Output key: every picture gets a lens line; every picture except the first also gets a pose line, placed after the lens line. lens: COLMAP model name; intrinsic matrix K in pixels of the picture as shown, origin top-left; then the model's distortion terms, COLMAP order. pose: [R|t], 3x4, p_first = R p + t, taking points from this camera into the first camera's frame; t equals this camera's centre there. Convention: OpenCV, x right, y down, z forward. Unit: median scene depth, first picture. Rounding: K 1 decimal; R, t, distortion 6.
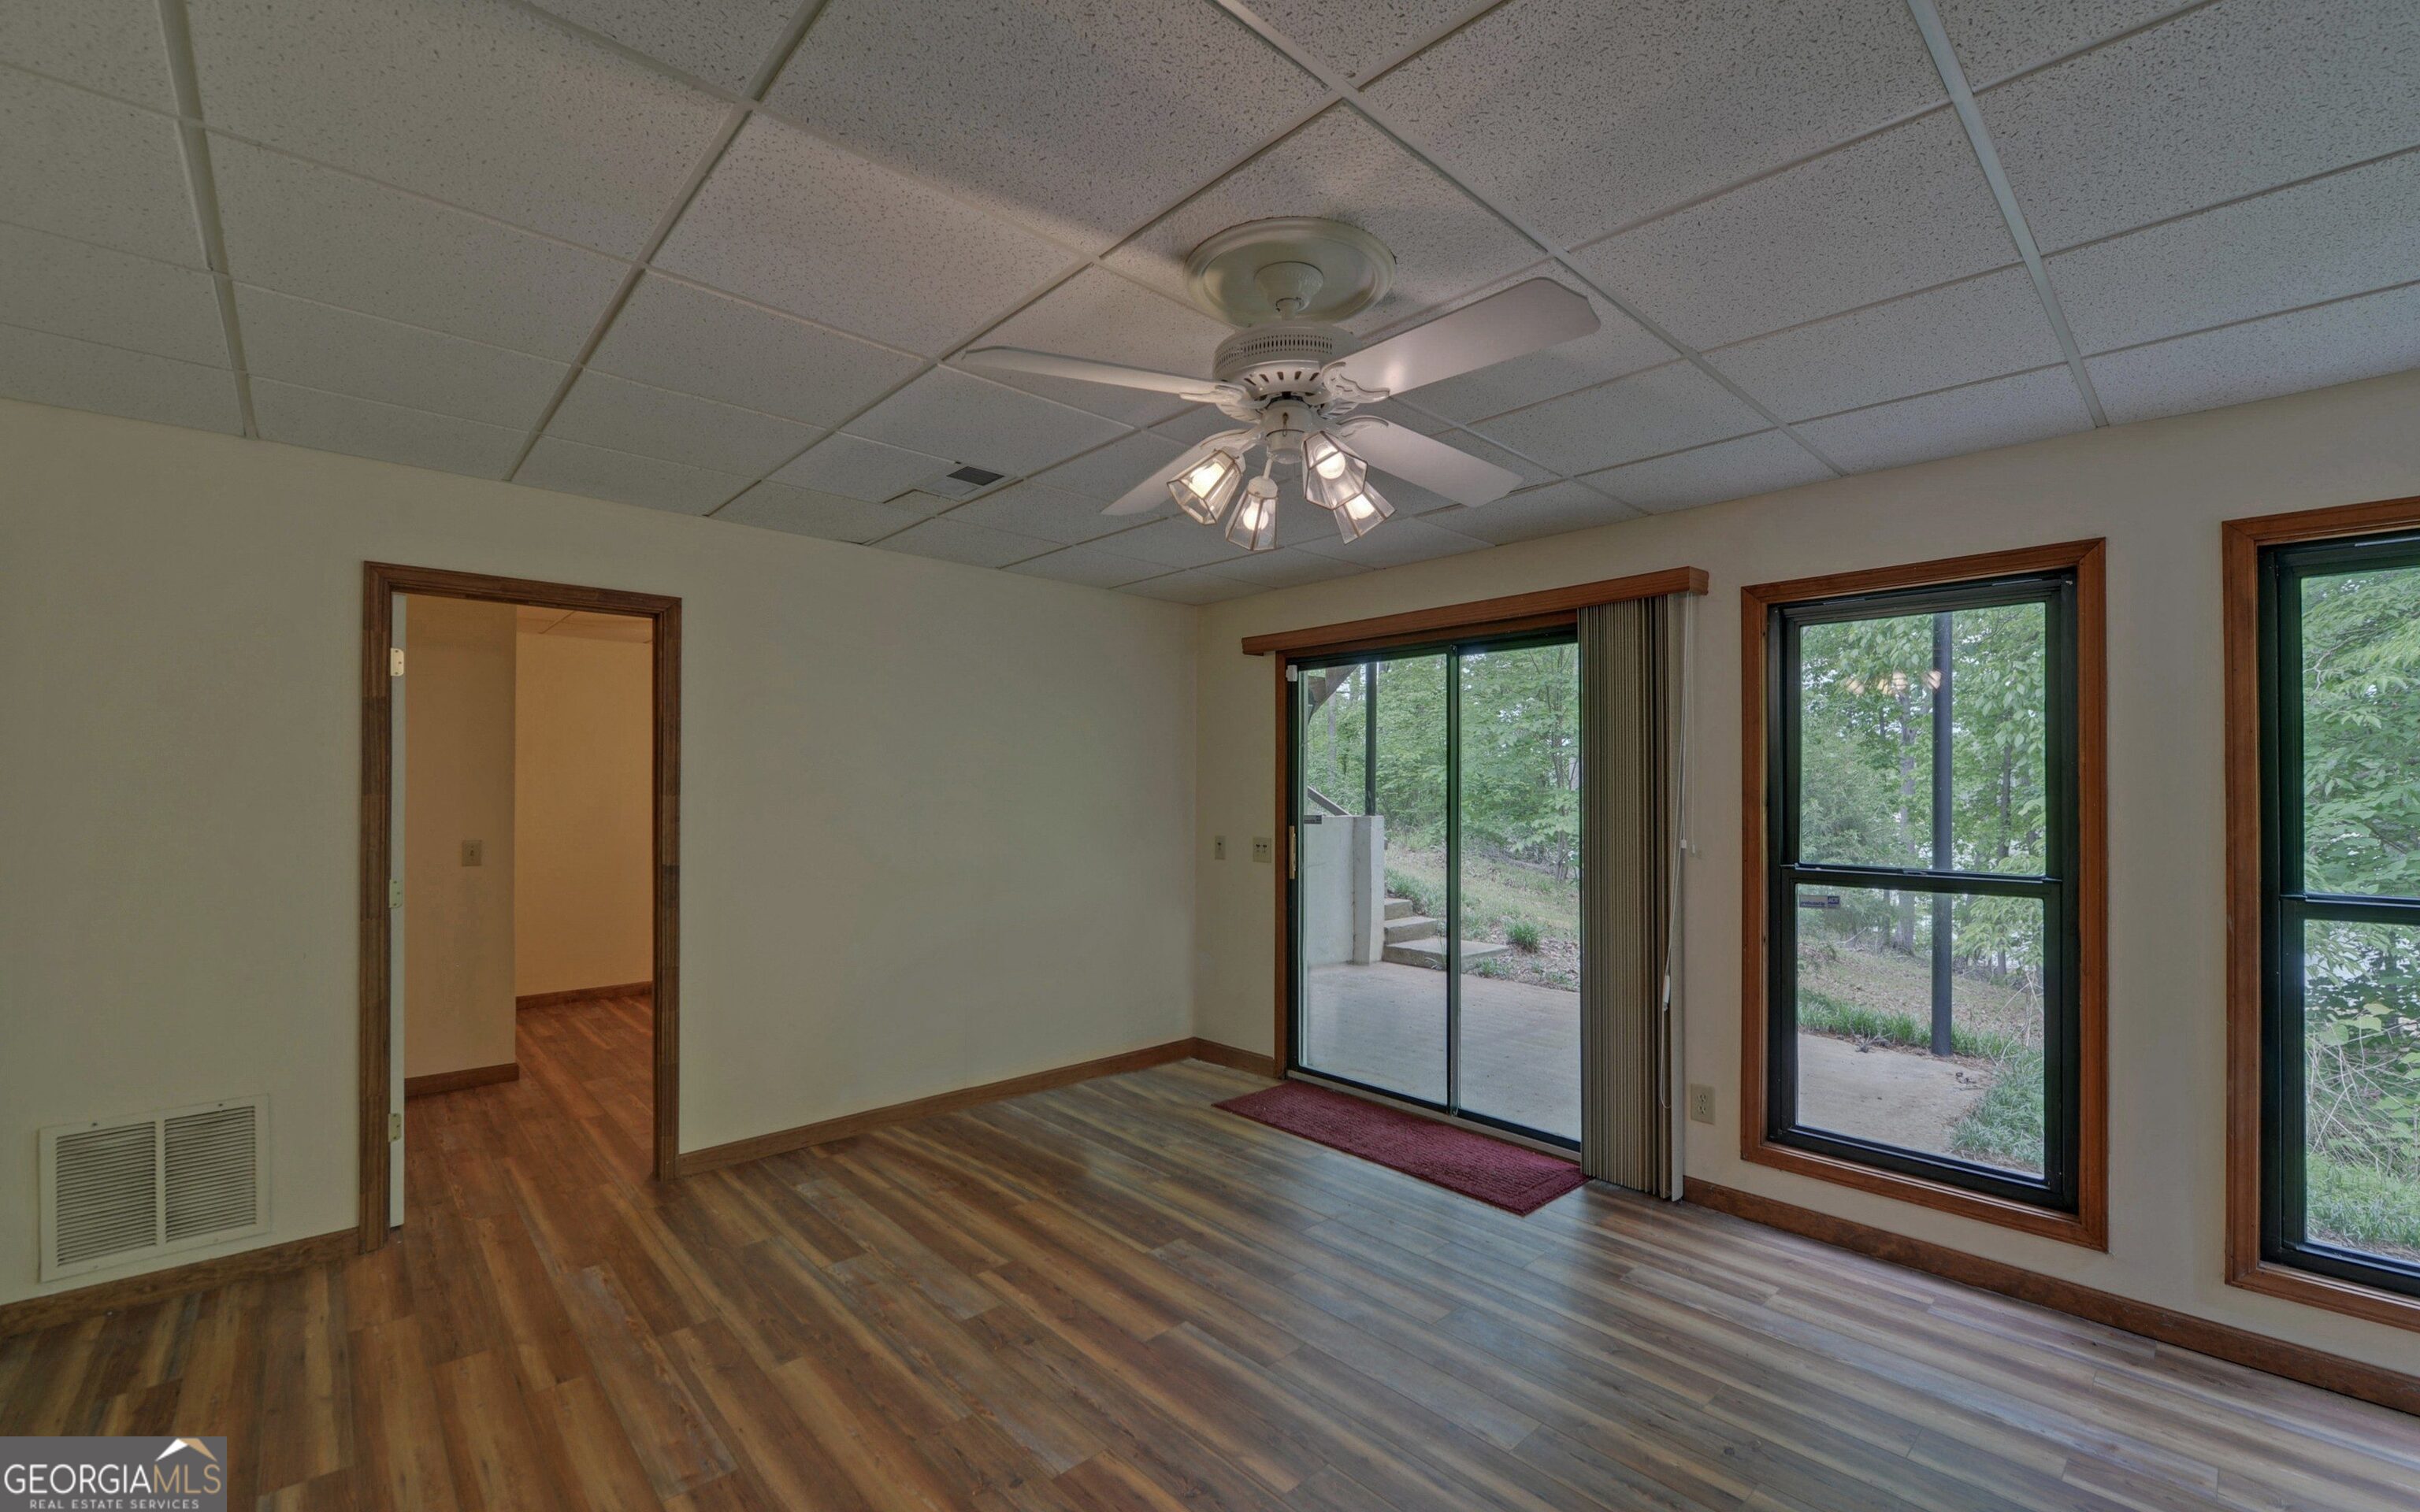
lens RADIAL K [[1028.1, 0, 1252.0], [0, 1028.1, 782.8], [0, 0, 1]] dist [-0.015690, -0.000242]
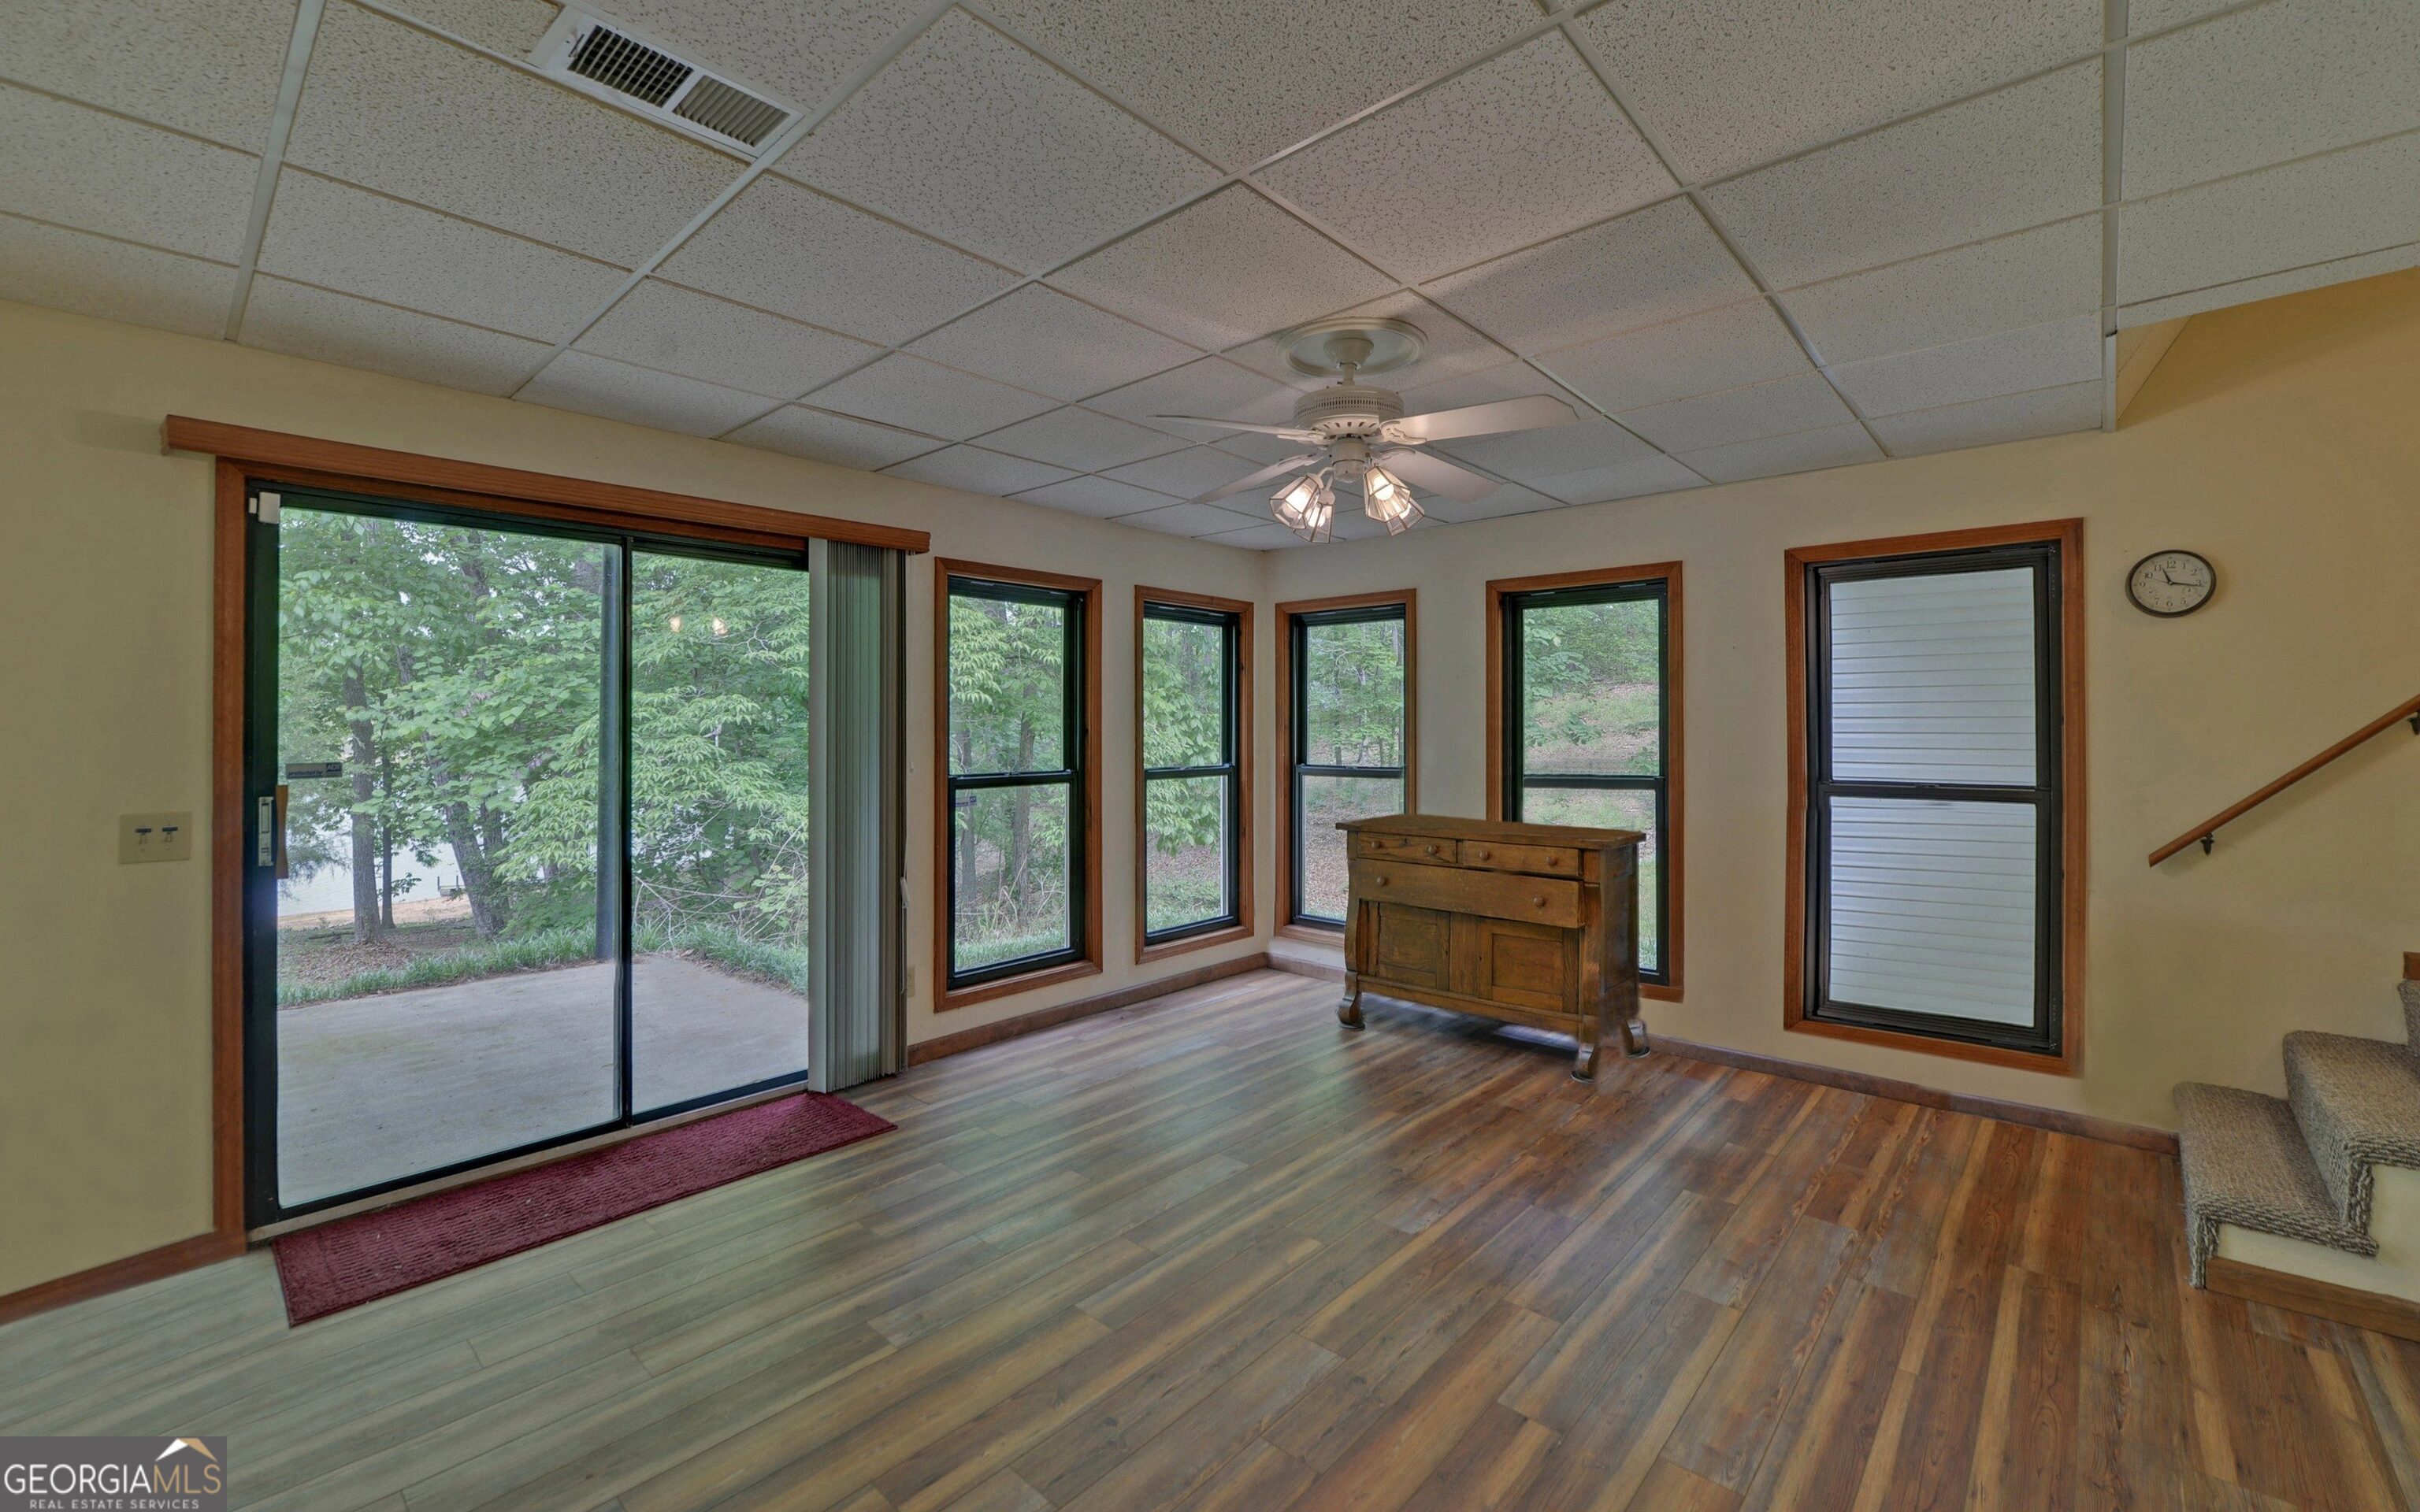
lens RADIAL K [[988.4, 0, 1215.3], [0, 988.4, 714.2], [0, 0, 1]] dist [-0.015632, -0.000083]
pose [[-0.094864, 0.007885, 0.995459, -0.878488], [-0.003682, 0.999959, -0.008271, 0.012480], [-0.995483, -0.004450, -0.094831, 0.897947]]
